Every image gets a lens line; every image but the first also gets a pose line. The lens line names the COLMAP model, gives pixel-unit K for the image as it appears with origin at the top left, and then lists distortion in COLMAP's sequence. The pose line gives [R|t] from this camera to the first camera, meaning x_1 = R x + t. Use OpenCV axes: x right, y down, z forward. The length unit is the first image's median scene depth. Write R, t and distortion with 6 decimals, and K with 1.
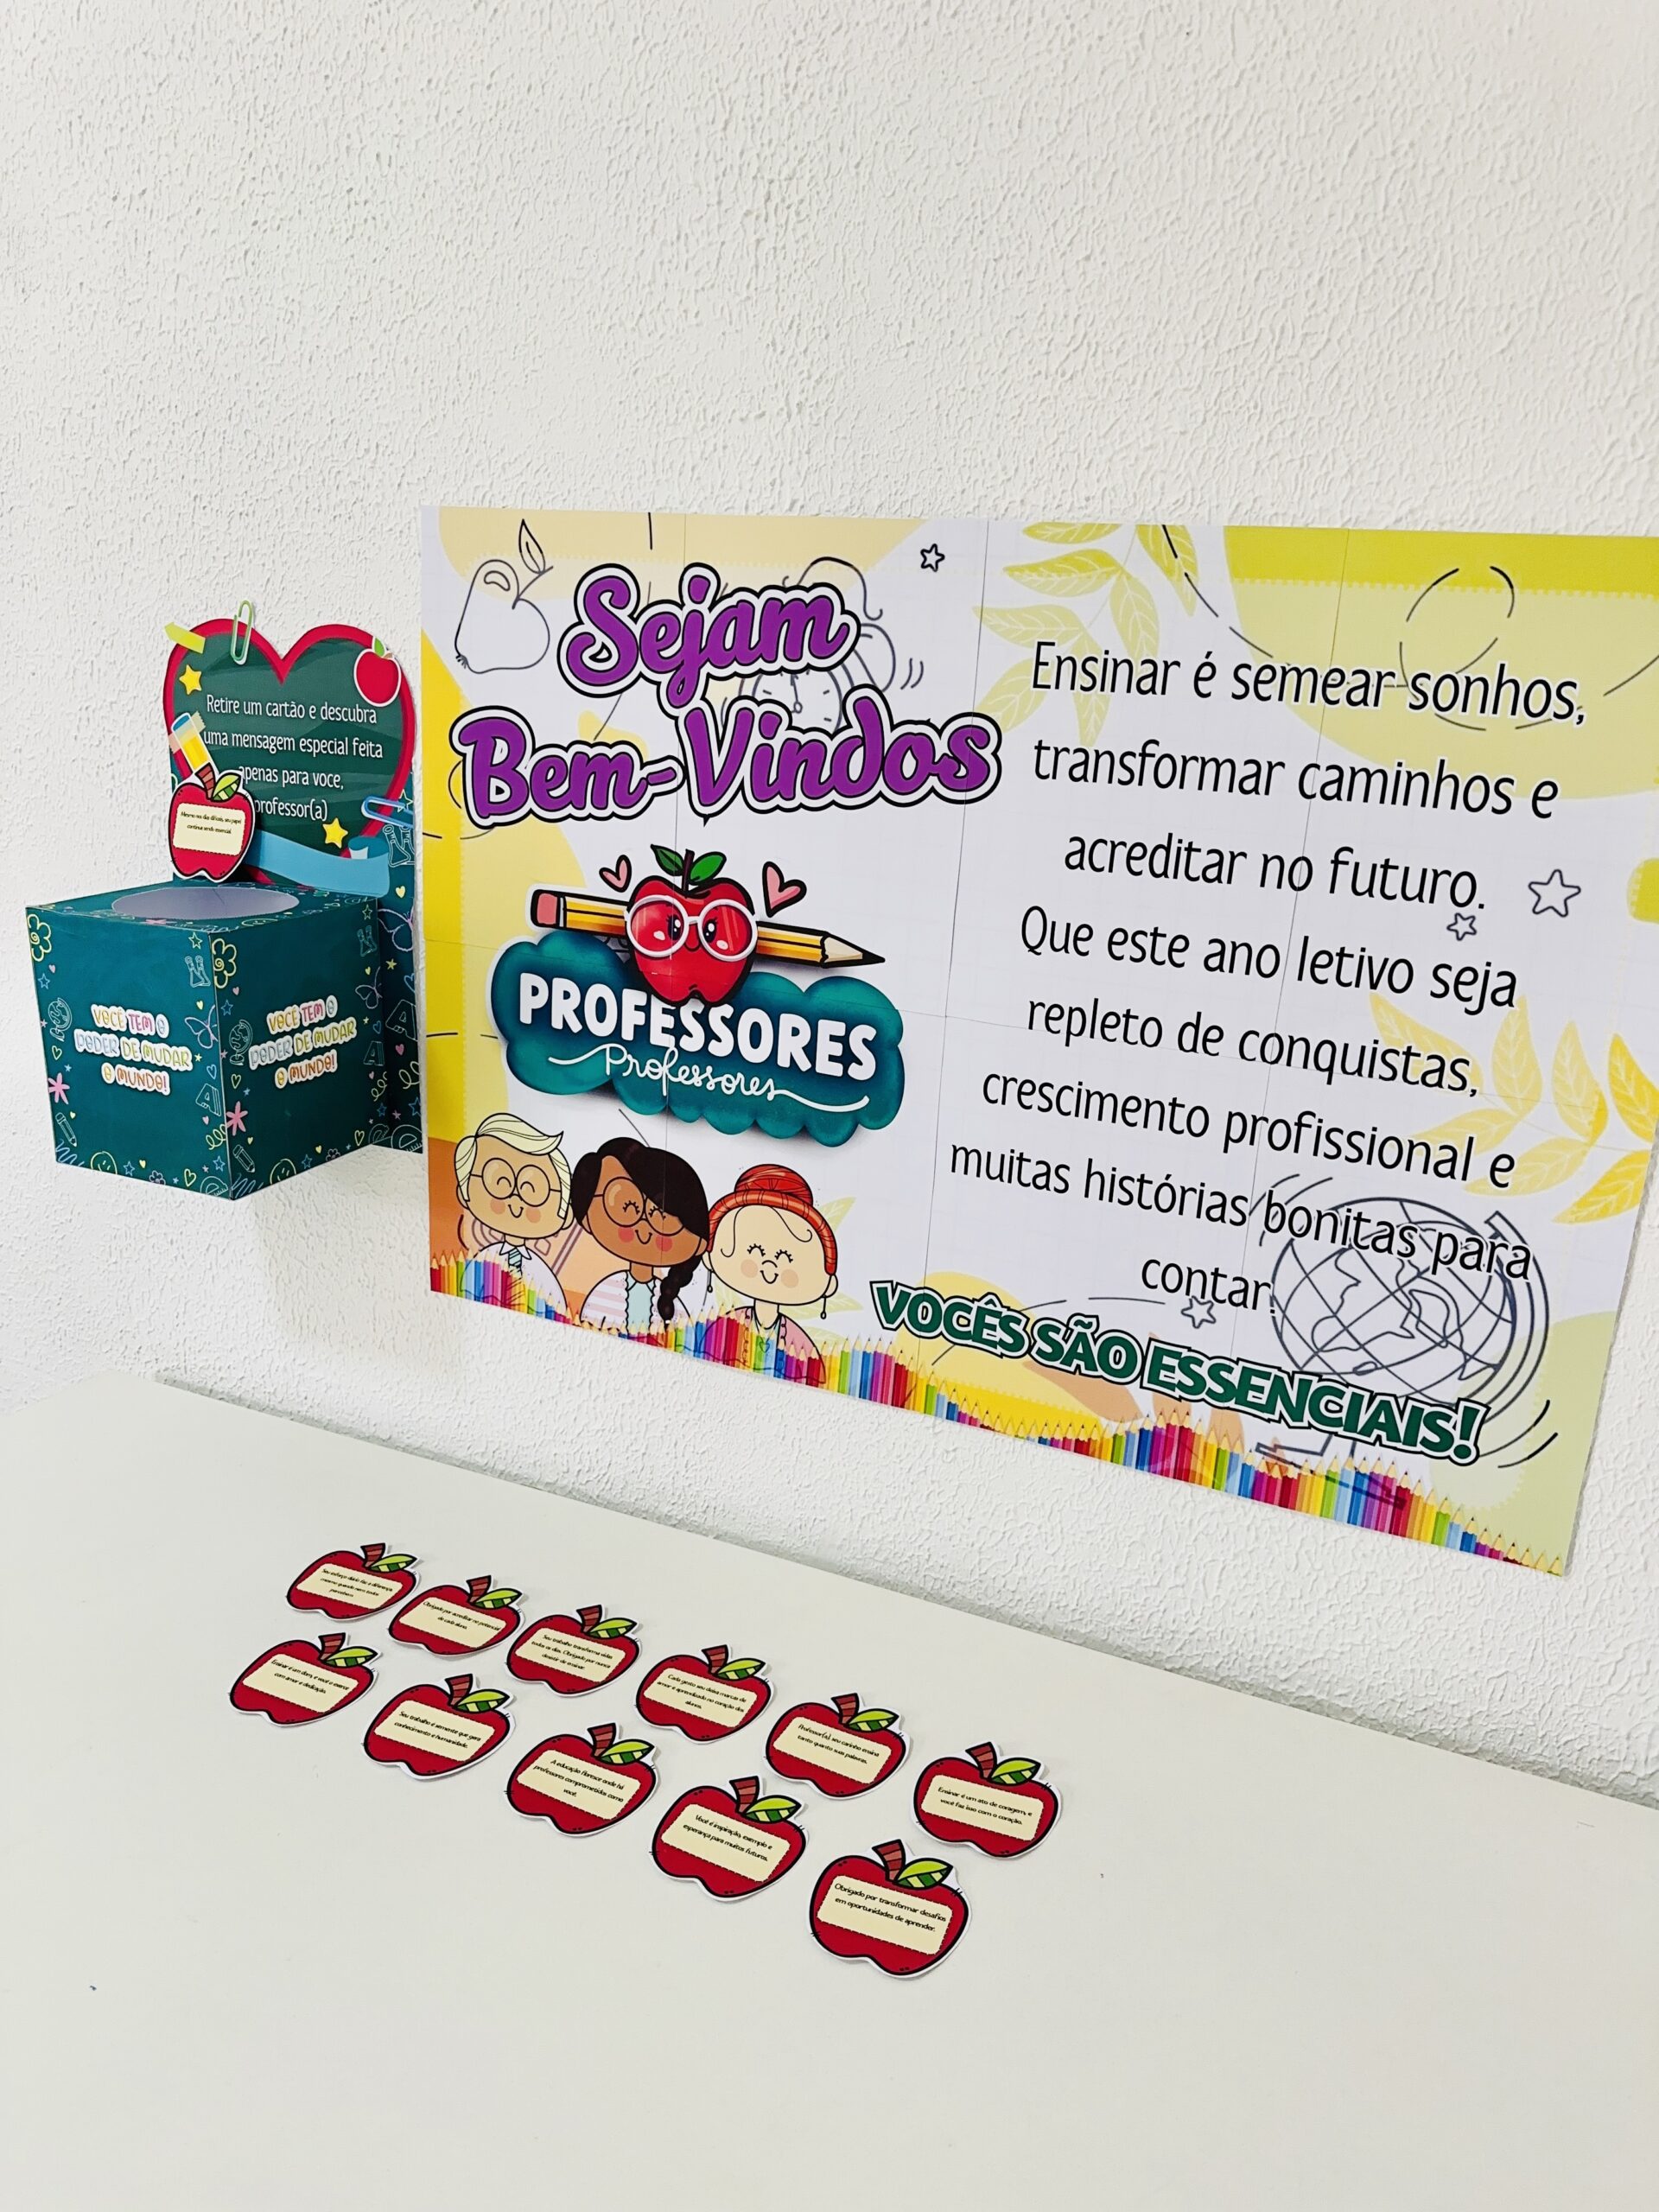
lens RADIAL K [[1564.4, 0, 830.9], [0, 1564.4, 1102.9], [0, 0, 1]] dist [0.030535, -0.046205]
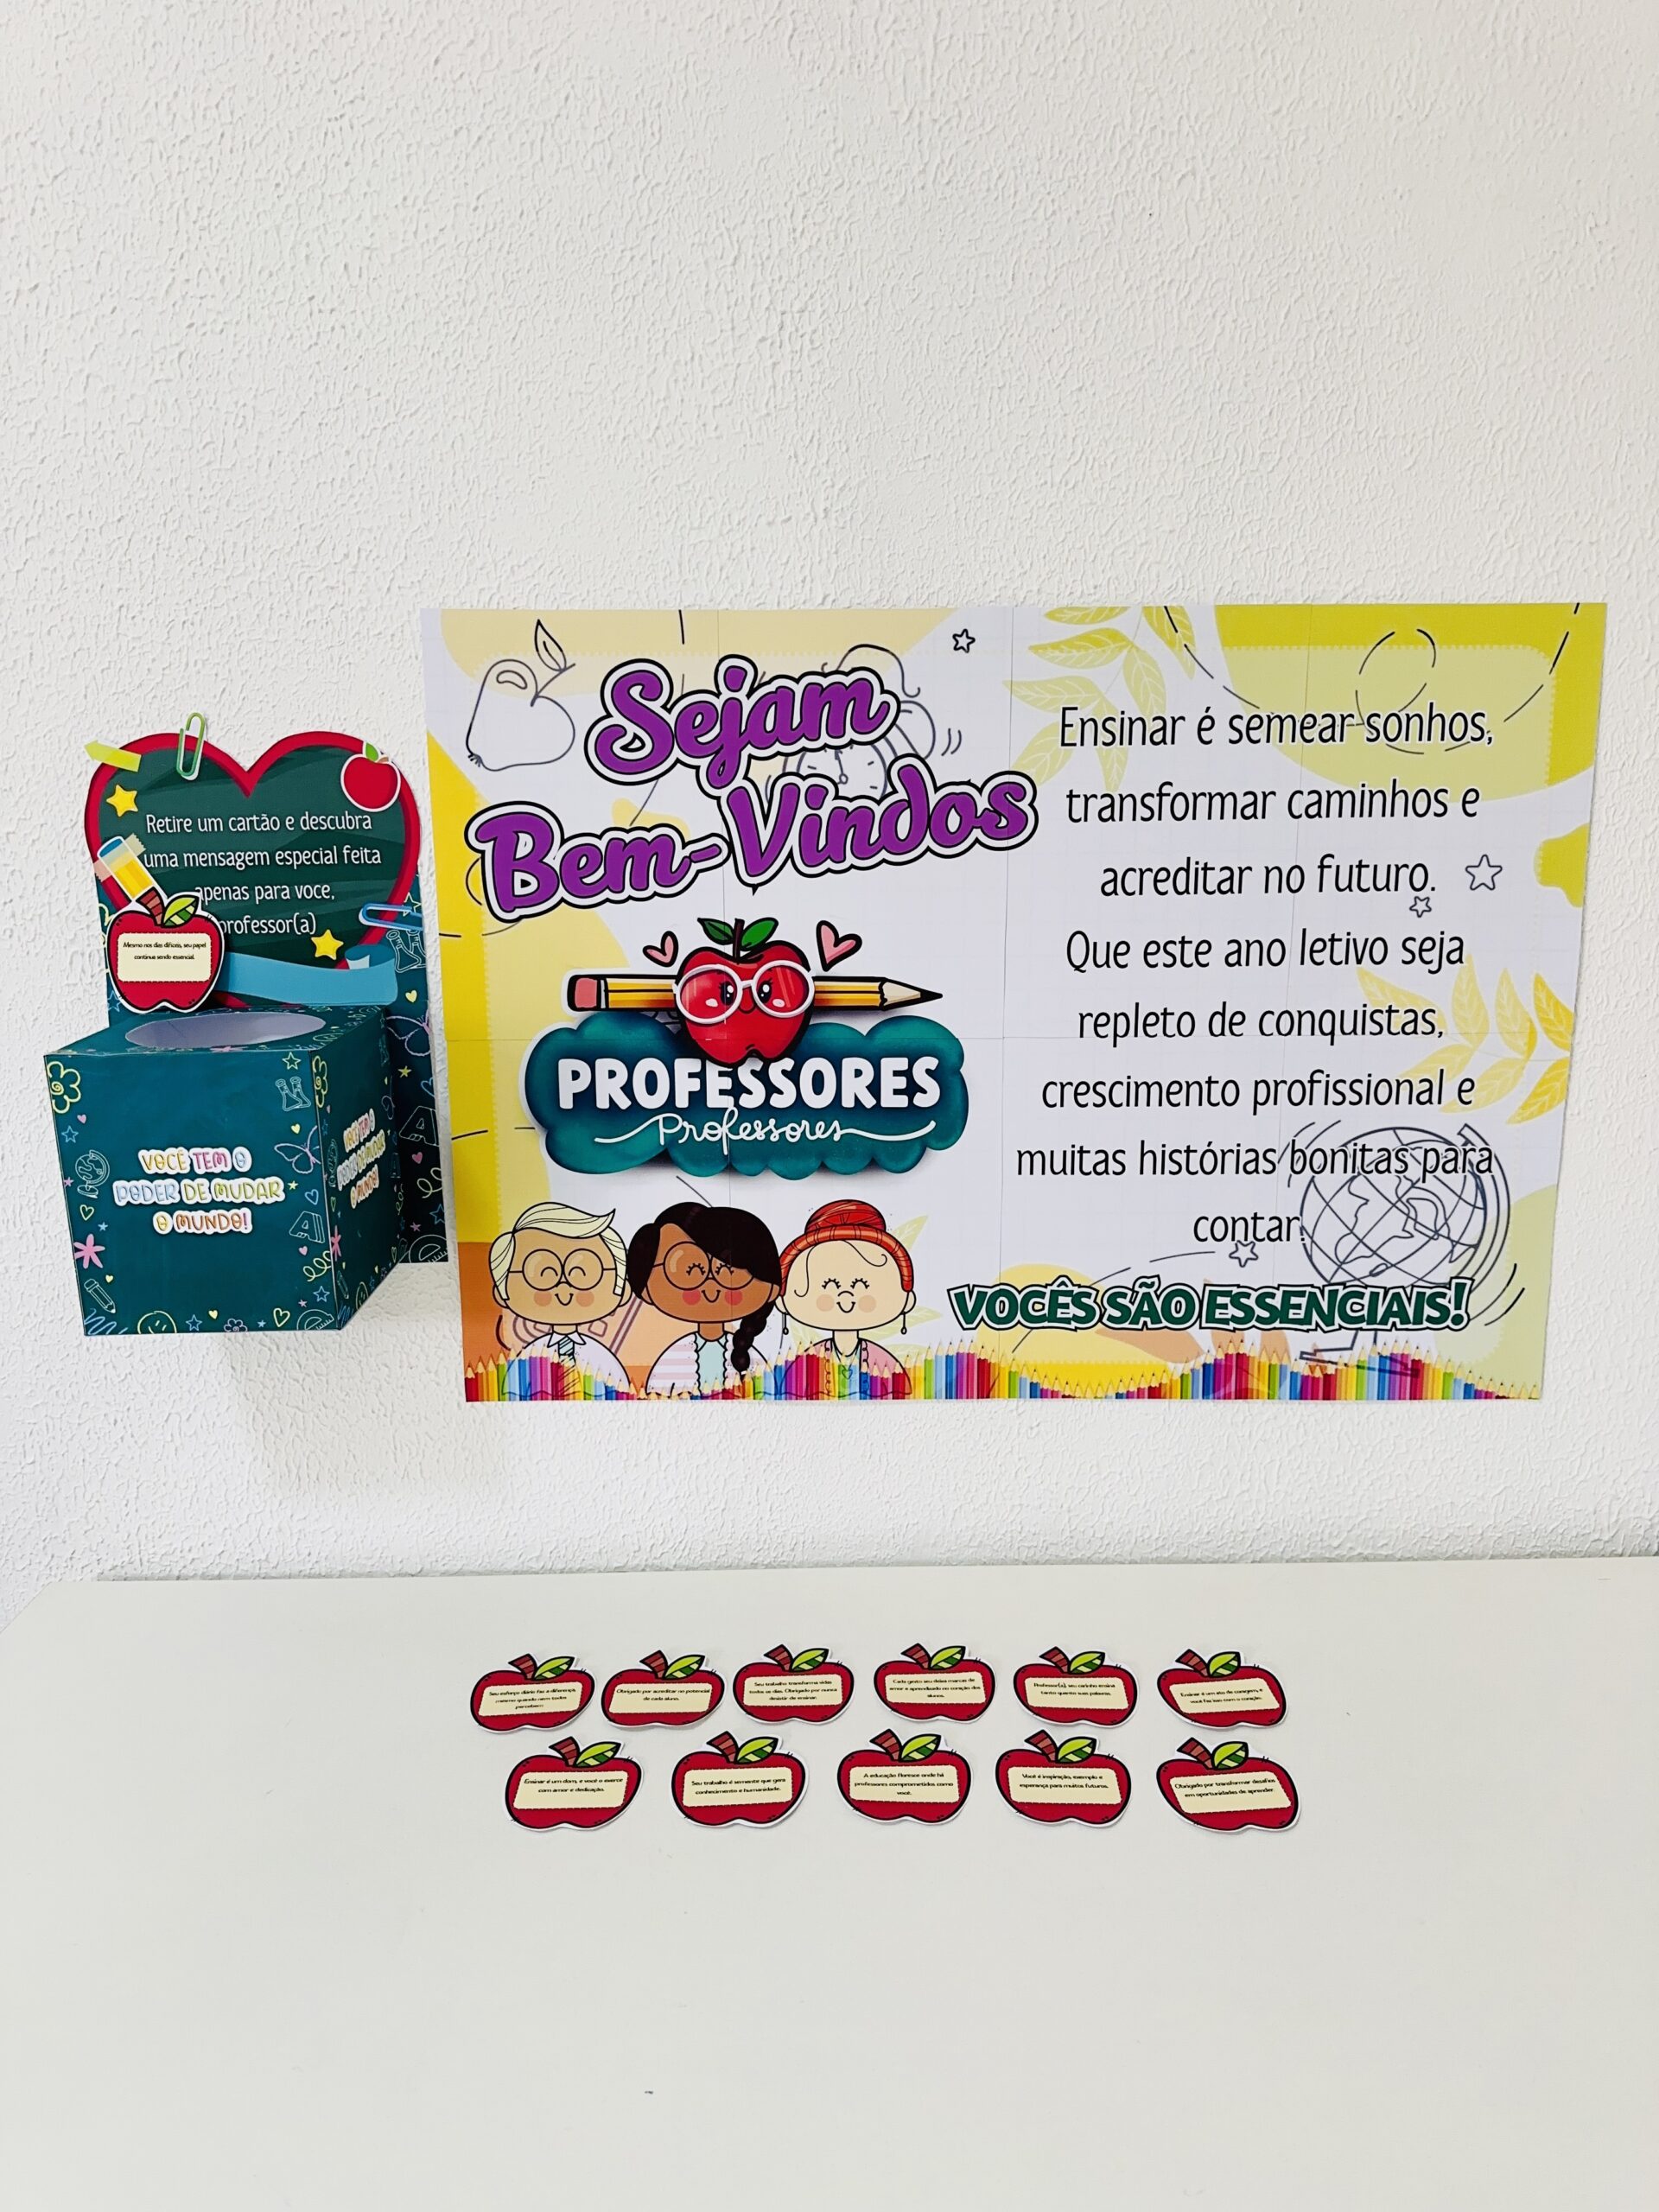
lens RADIAL K [[1564.4, 0, 838.3], [0, 1564.4, 1114.7], [0, 0, 1]] dist [0.030535, -0.046205]
pose [[0.914600, -0.145619, 0.377229, -0.456632], [0.165261, 0.986046, -0.020045, 0.002333], [-0.369046, 0.080674, 0.925903, 0.000363]]
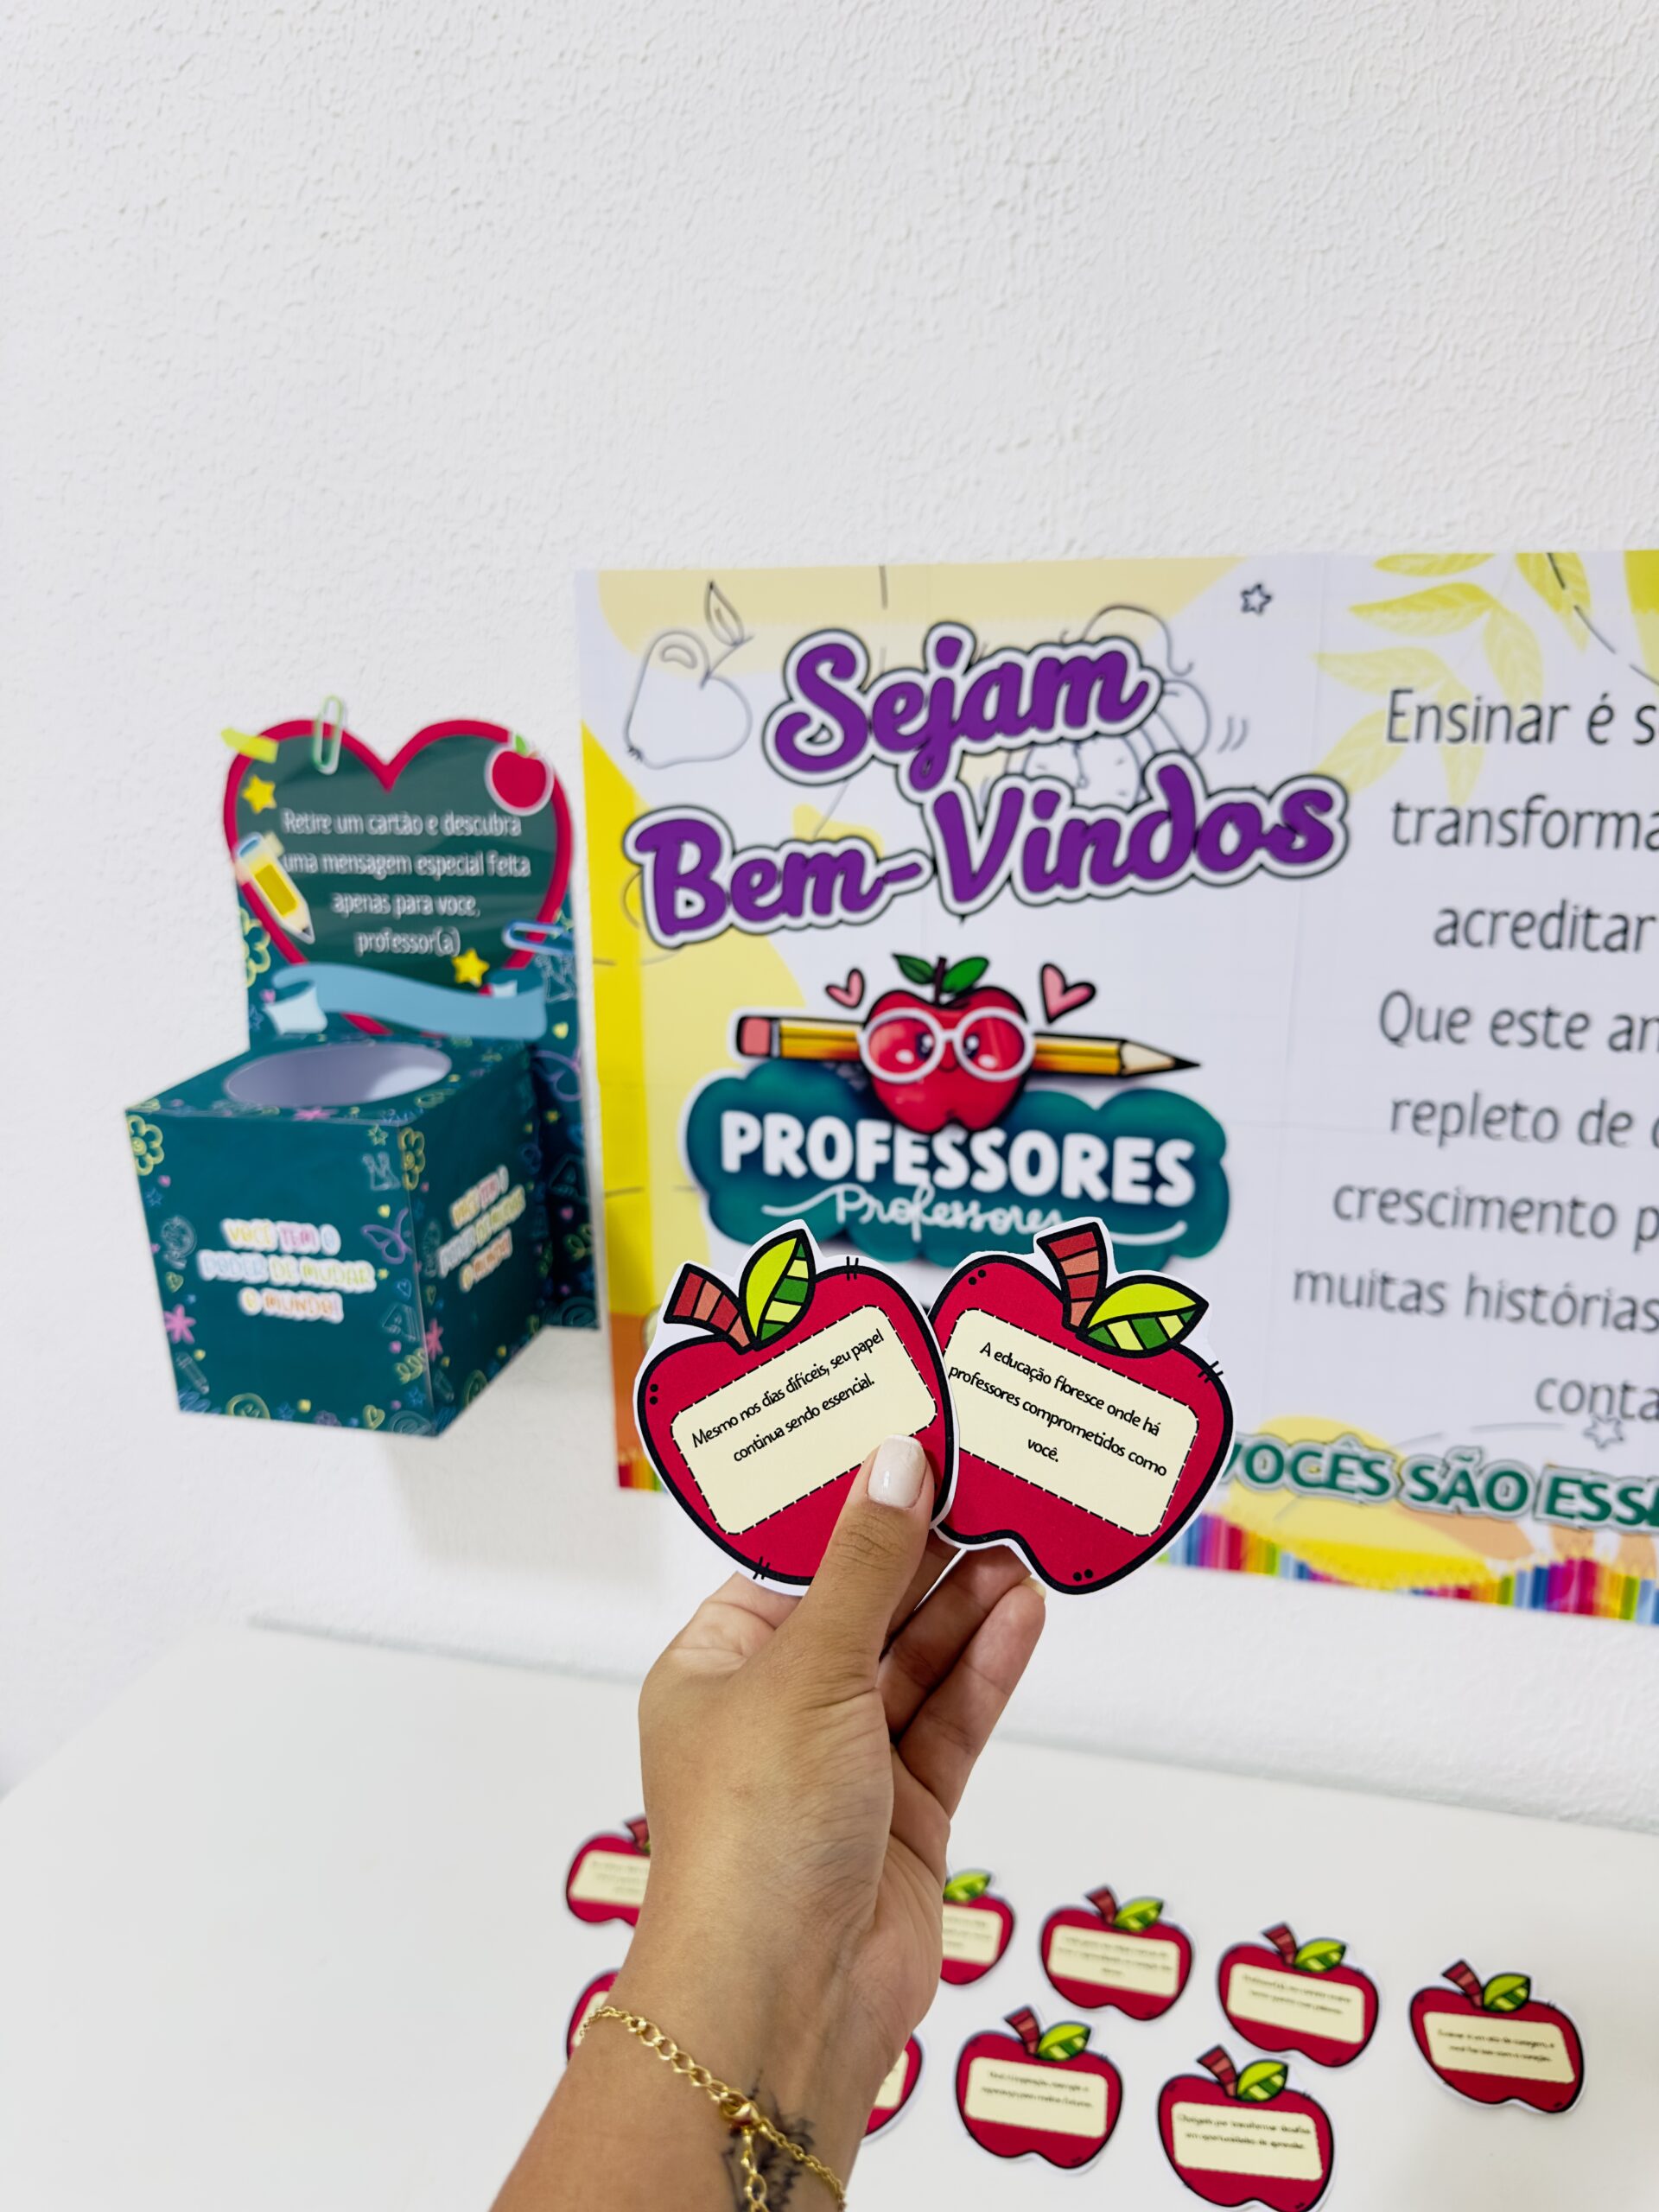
lens RADIAL K [[1564.4, 0, 833.4], [0, 1564.4, 1089.6], [0, 0, 1]] dist [0.030535, -0.046205]
pose [[0.984689, -0.105442, 0.138814, -0.278589], [0.106011, 0.994359, 0.003312, -0.100759], [-0.138381, 0.011454, 0.990313, 0.173626]]
